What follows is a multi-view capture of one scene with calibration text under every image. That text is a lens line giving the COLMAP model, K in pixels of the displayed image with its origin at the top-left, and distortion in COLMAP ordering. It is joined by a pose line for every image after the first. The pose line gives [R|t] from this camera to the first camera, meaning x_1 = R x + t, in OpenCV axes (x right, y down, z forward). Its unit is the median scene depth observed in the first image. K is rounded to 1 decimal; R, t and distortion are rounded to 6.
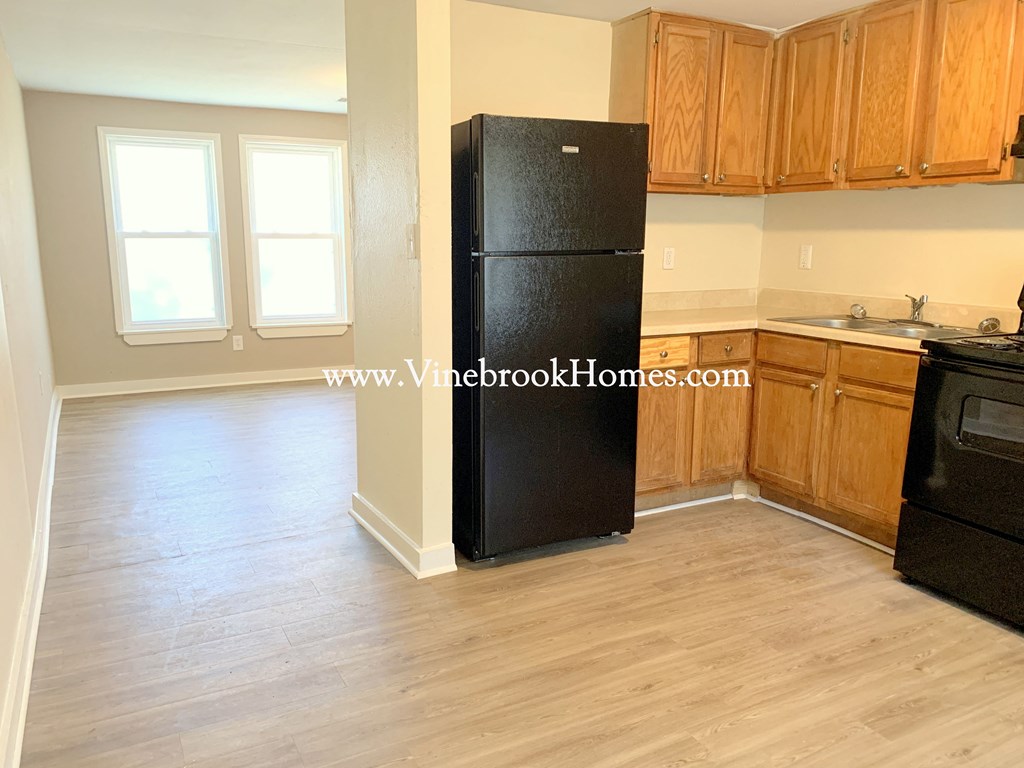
lens RADIAL K [[790.8, 0, 503.3], [0, 790.8, 386.3], [0, 0, 1]] dist [0.019154, -0.023669]
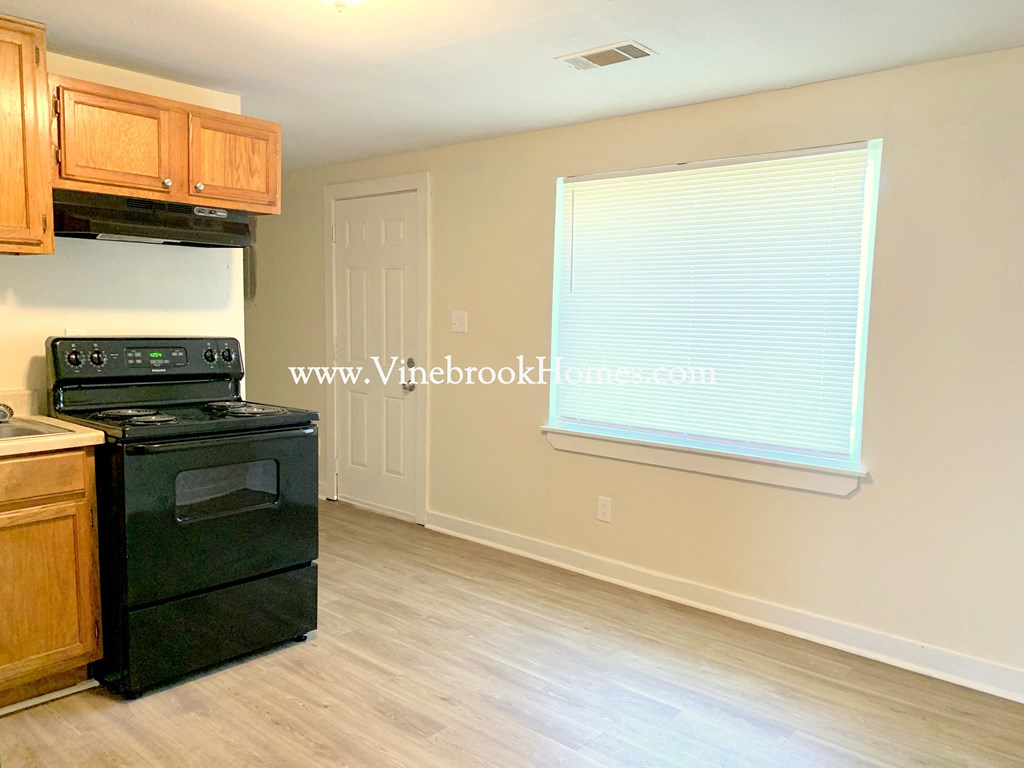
lens RADIAL K [[790.8, 0, 493.4], [0, 790.8, 385.2], [0, 0, 1]] dist [0.019154, -0.023669]
pose [[-0.350136, -0.105920, 0.930691, -0.408077], [0.161553, 0.971868, 0.171385, -0.173959], [-0.922662, 0.210364, -0.323174, 0.799106]]
